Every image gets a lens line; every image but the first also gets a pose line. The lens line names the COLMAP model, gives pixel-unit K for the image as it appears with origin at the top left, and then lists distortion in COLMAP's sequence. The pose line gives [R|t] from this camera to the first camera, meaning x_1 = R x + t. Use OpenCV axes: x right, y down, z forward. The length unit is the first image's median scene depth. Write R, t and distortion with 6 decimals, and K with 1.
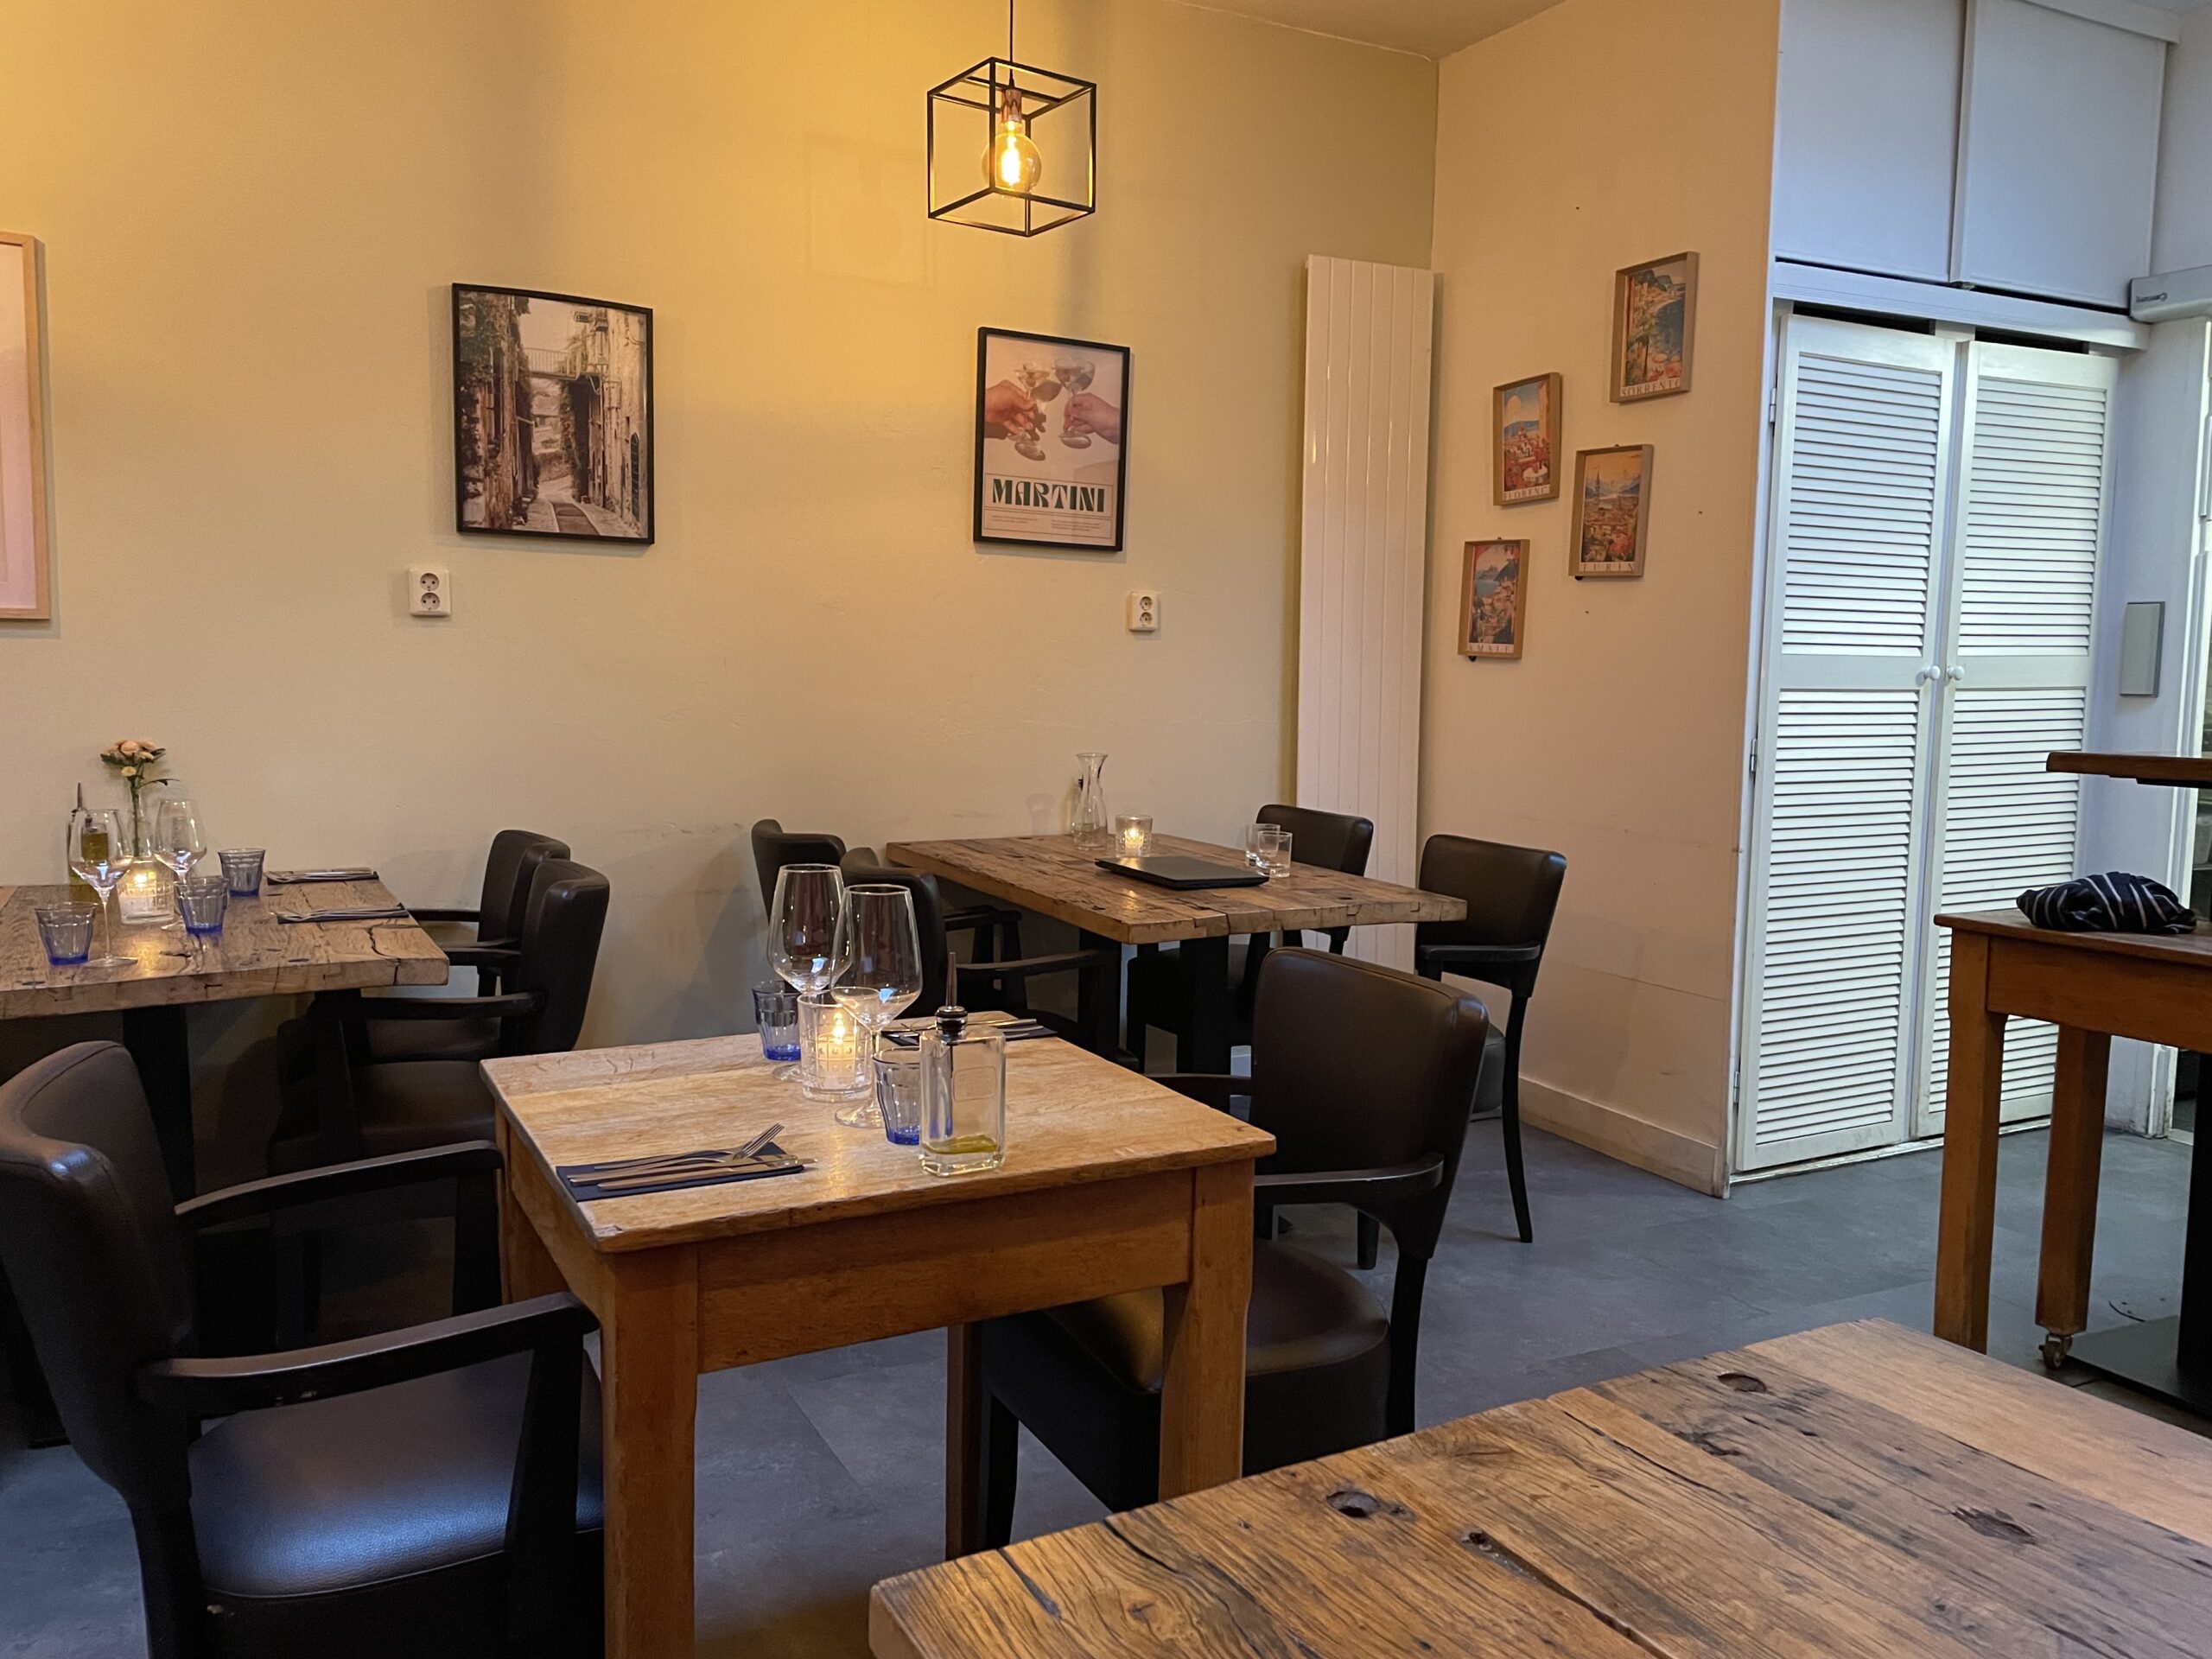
lens RADIAL K [[1670.5, 0, 1088.7], [0, 1670.5, 835.1], [0, 0, 1]] dist [0.105082, -0.131160]
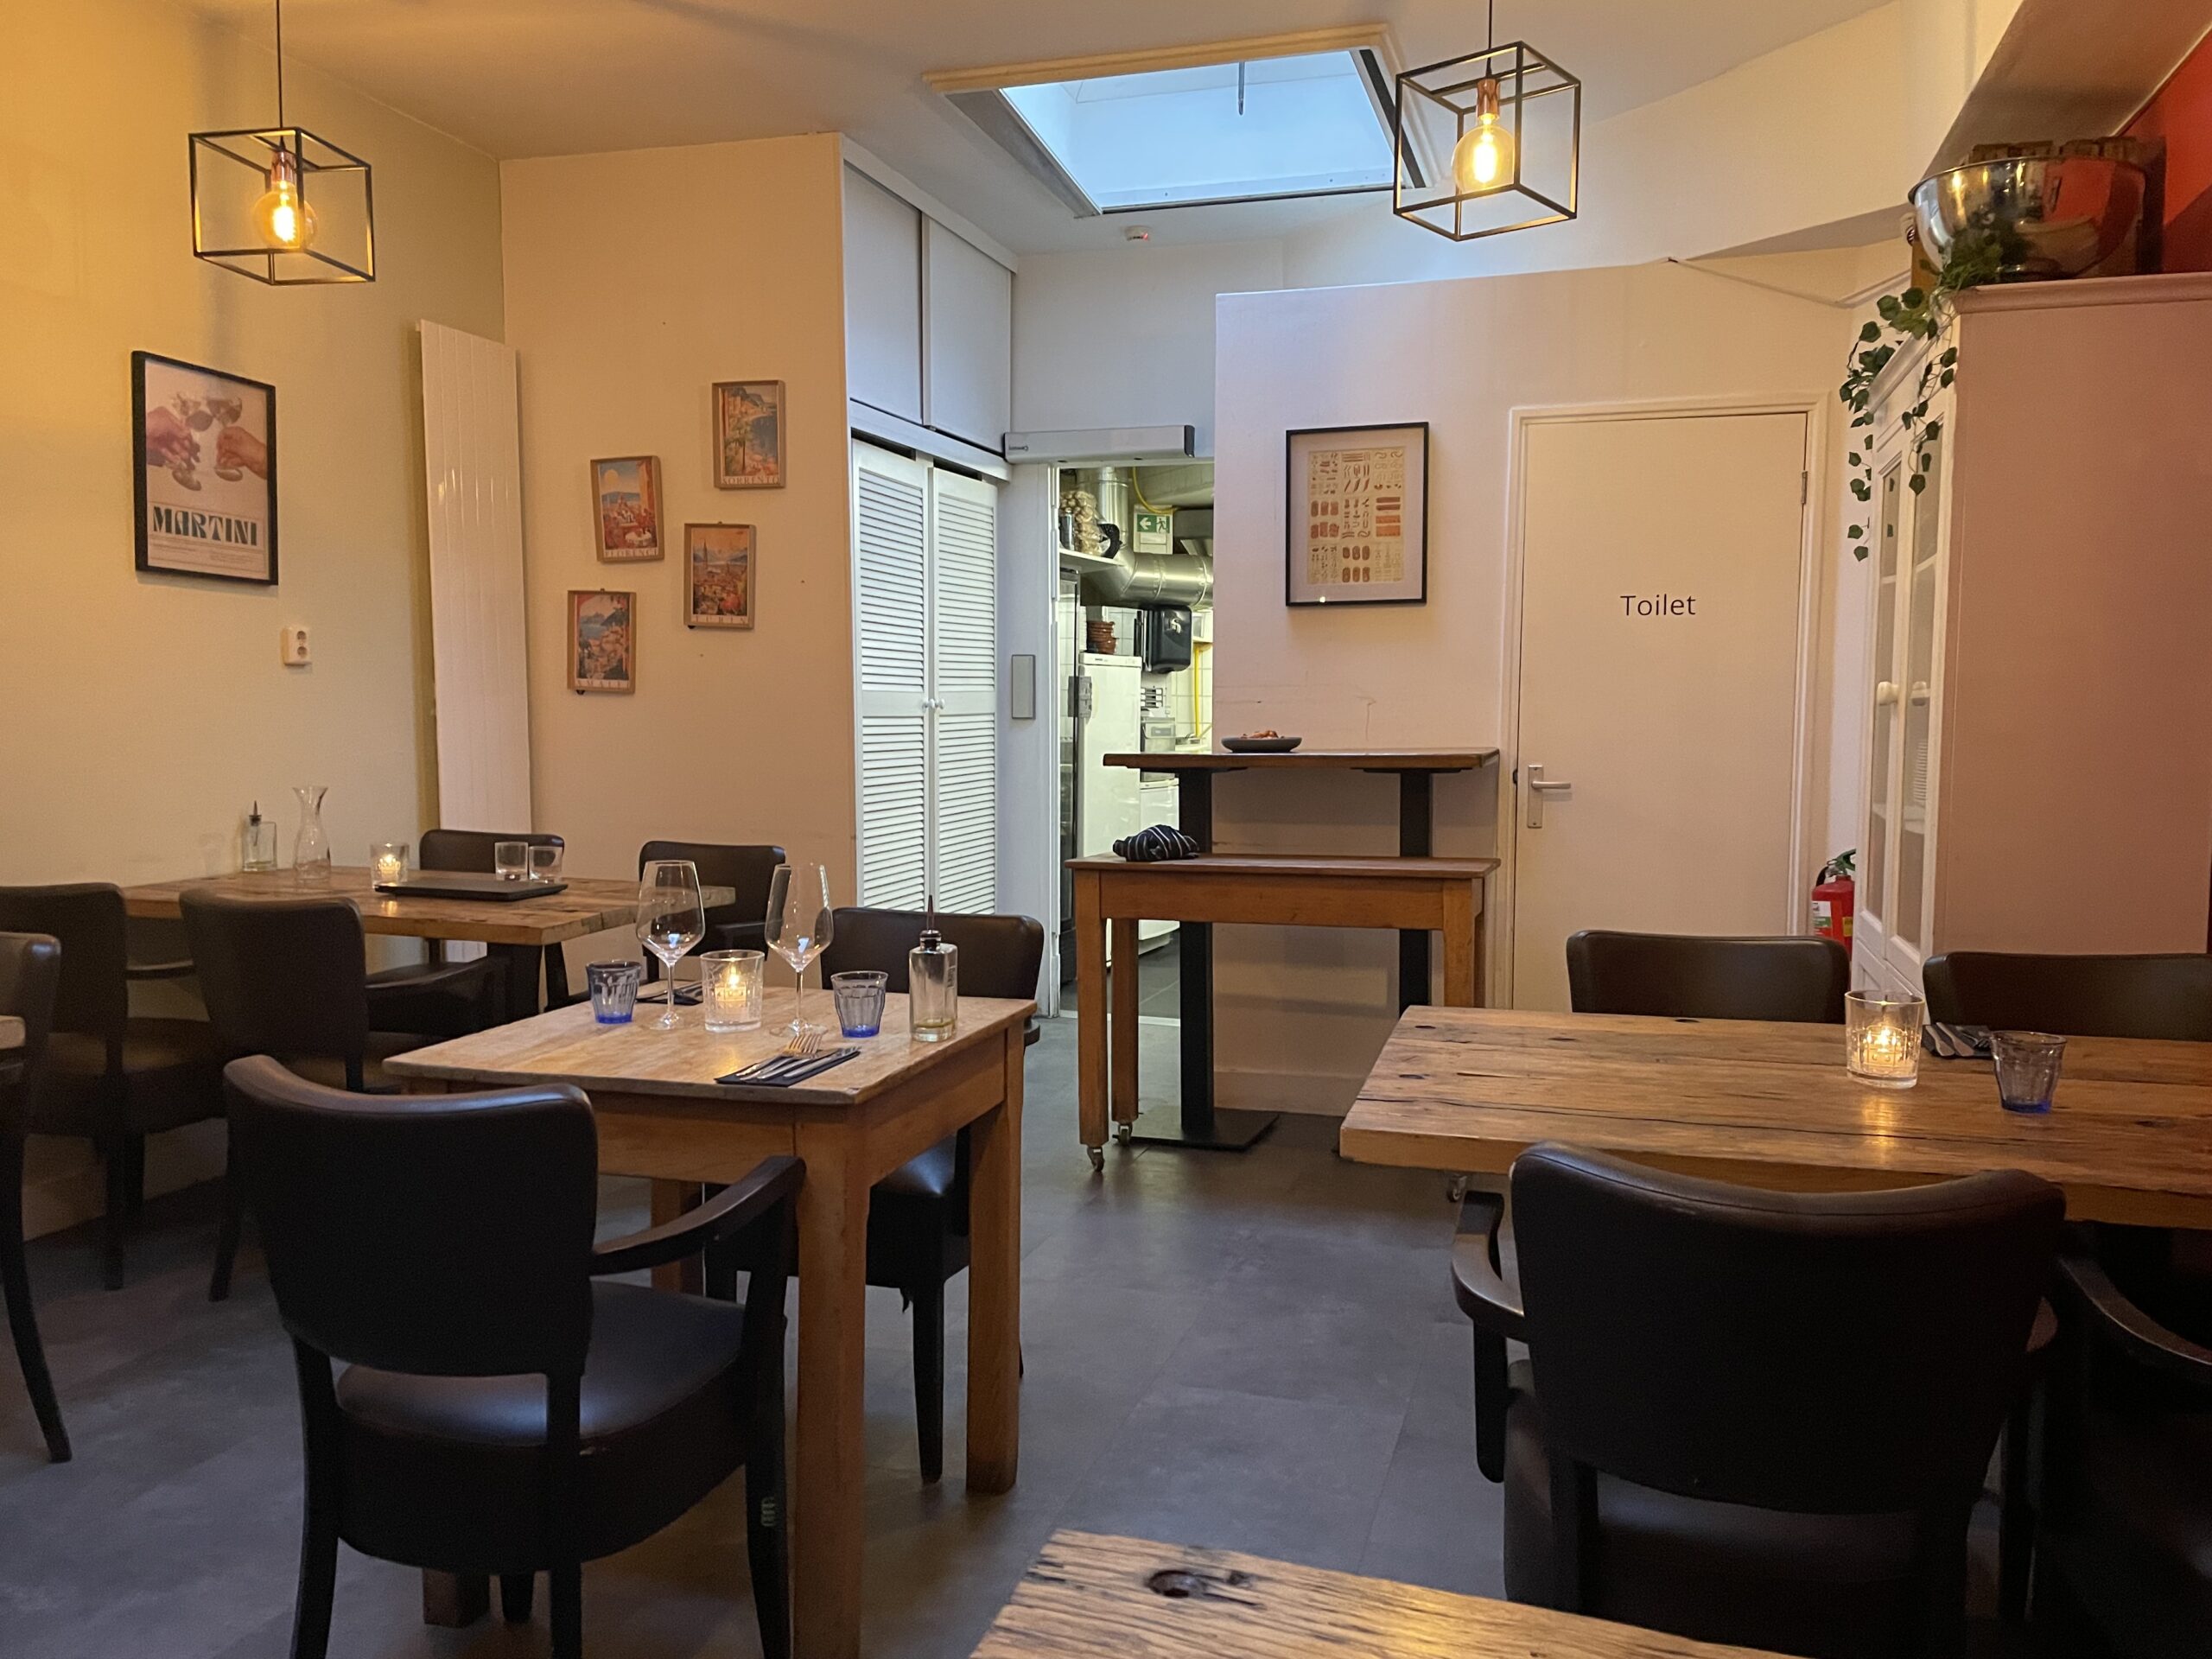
lens RADIAL K [[1685.5, 0, 1106.0], [0, 1685.5, 829.5], [0, 0, 1]] dist [0.101099, -0.142986]
pose [[0.699977, -0.062092, 0.711461, -0.379718], [0.077254, 0.996951, 0.011001, 0.002766], [-0.709975, 0.047263, 0.702639, -0.064639]]
